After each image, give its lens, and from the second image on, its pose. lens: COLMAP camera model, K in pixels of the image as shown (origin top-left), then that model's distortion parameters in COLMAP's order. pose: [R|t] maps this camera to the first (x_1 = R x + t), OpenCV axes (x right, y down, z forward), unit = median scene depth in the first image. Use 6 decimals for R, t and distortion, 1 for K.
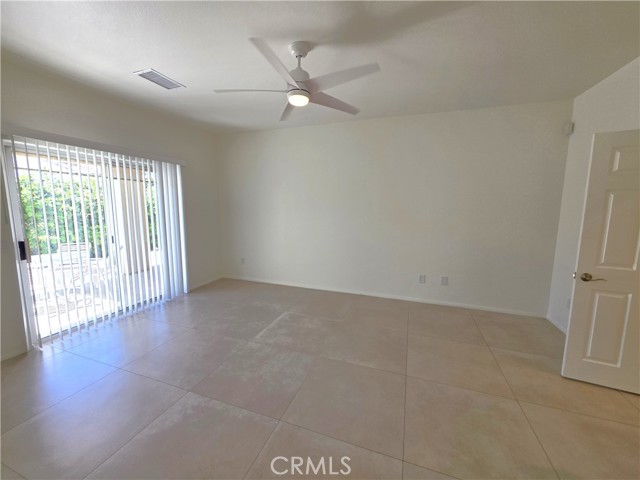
lens RADIAL K [[257.8, 0, 320.4], [0, 257.8, 238.3], [0, 0, 1]] dist [-0.003849, -0.001018]
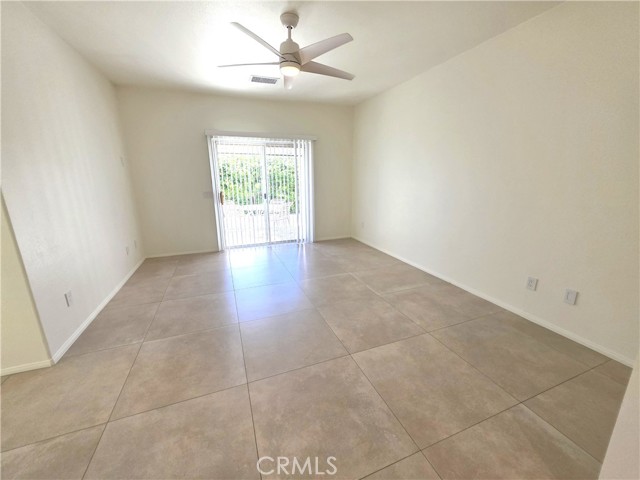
lens RADIAL K [[257.8, 0, 322.0], [0, 257.8, 239.5], [0, 0, 1]] dist [-0.003849, -0.001018]
pose [[0.656649, 0.170827, -0.734596, 0.509841], [-0.078731, 0.984215, 0.158498, -0.012718], [0.750076, -0.046242, 0.659733, 0.184669]]
